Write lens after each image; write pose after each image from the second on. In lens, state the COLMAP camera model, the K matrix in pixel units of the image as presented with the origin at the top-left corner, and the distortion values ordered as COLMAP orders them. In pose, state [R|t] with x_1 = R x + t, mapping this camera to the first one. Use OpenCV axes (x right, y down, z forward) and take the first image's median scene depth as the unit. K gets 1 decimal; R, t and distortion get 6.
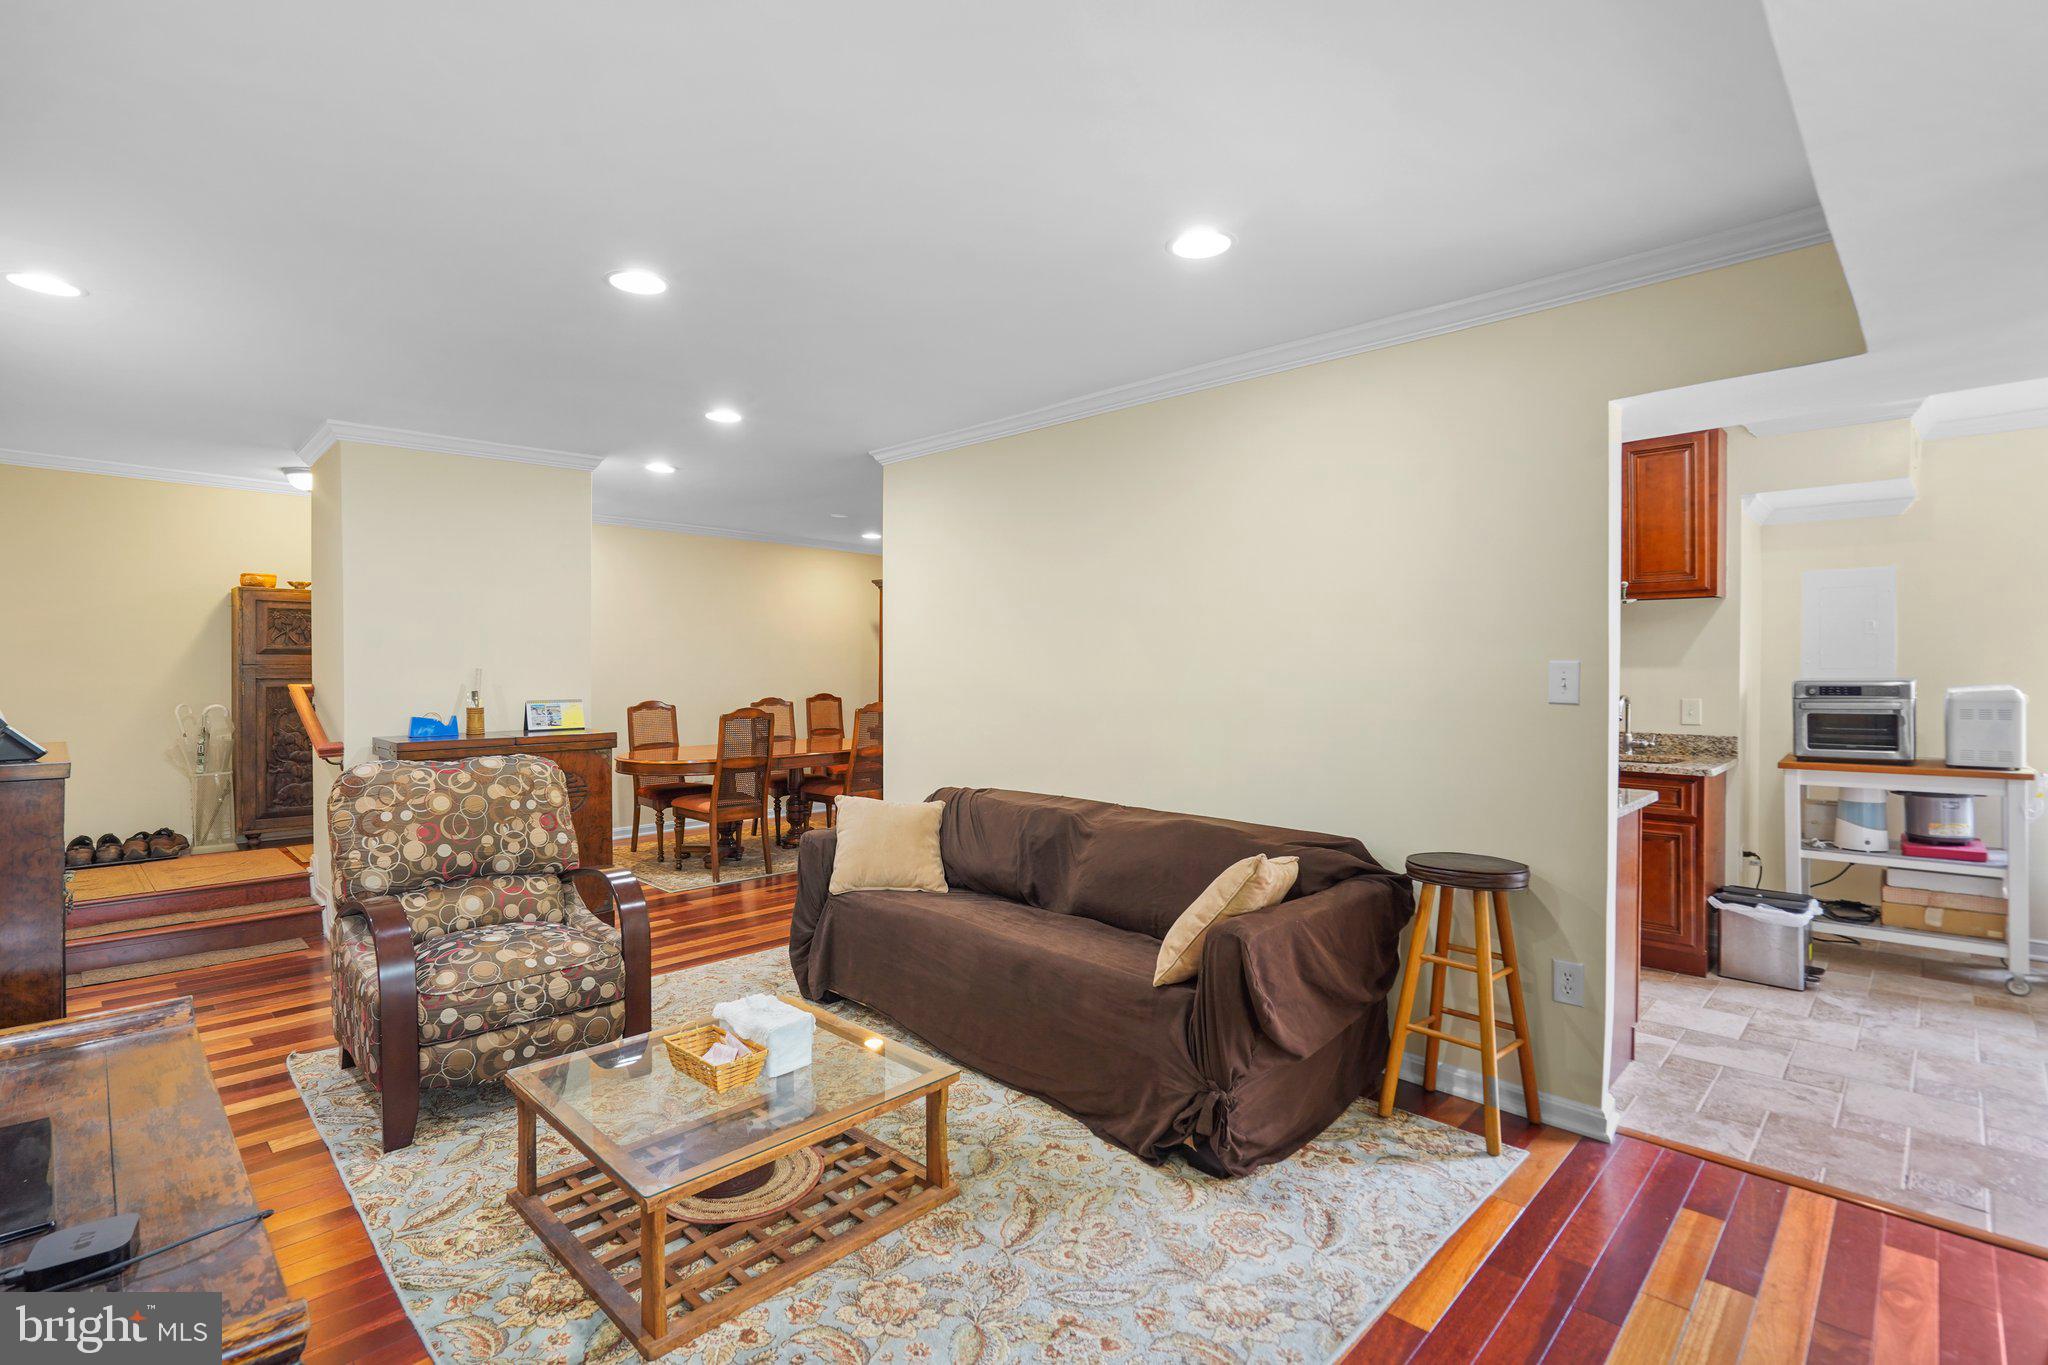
lens RADIAL K [[935.4, 0, 1024.0], [0, 935.4, 682.5], [0, 0, 1]] dist [0.002525, 0.000732]
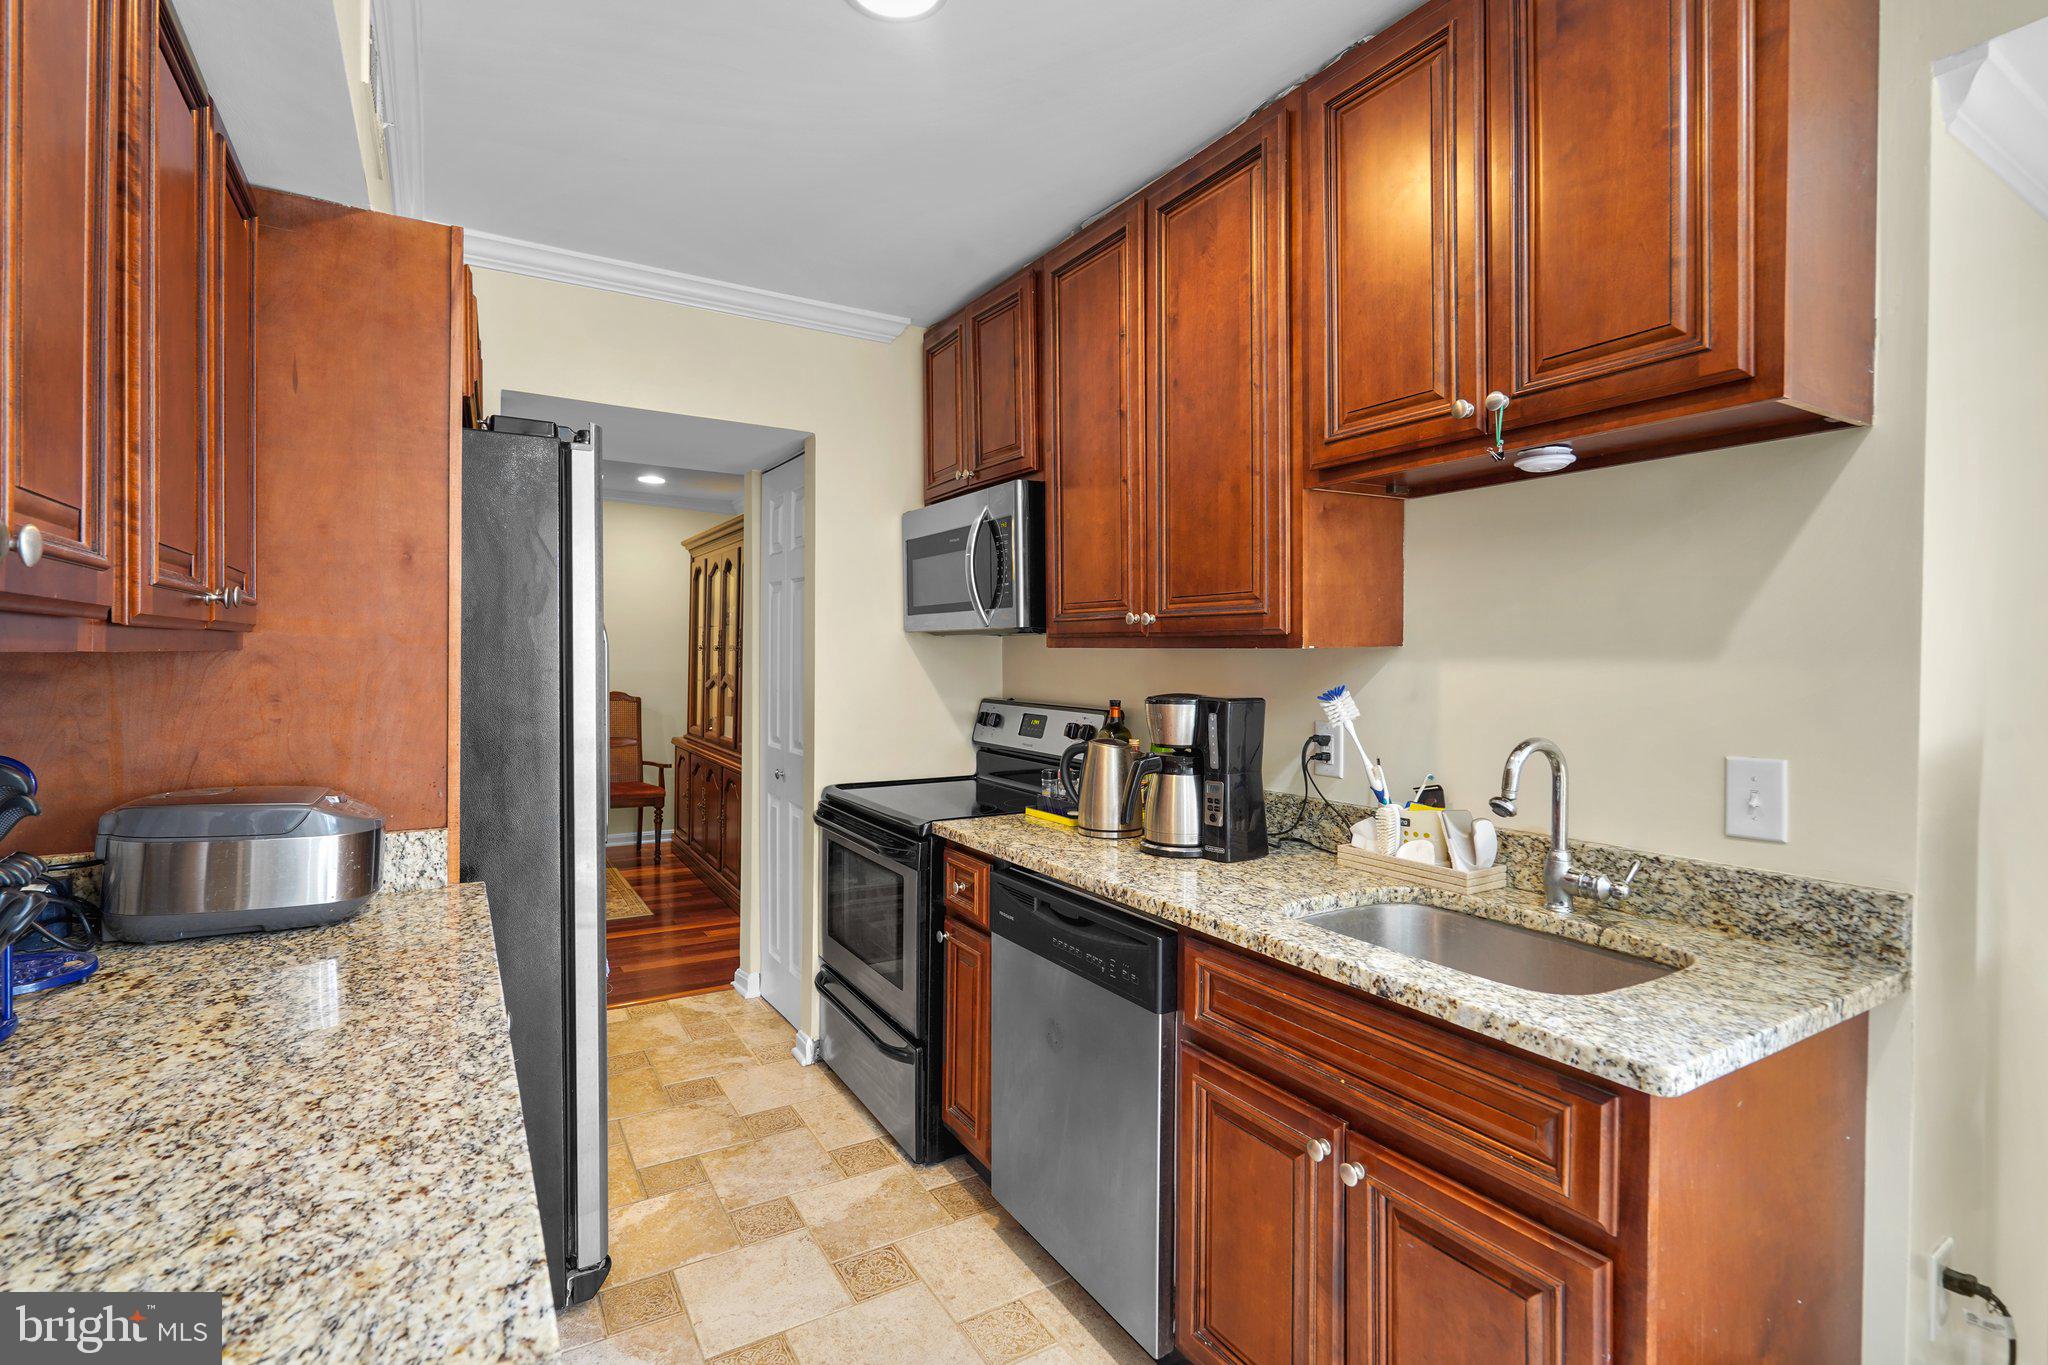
lens RADIAL K [[935.4, 0, 1024.0], [0, 935.4, 682.5], [0, 0, 1]] dist [0.002525, 0.000732]
pose [[0.966691, 0.014461, -0.255538, 0.563026], [-0.014328, 0.999895, 0.002382, -0.005696], [0.255545, 0.001359, 0.966796, 0.640022]]
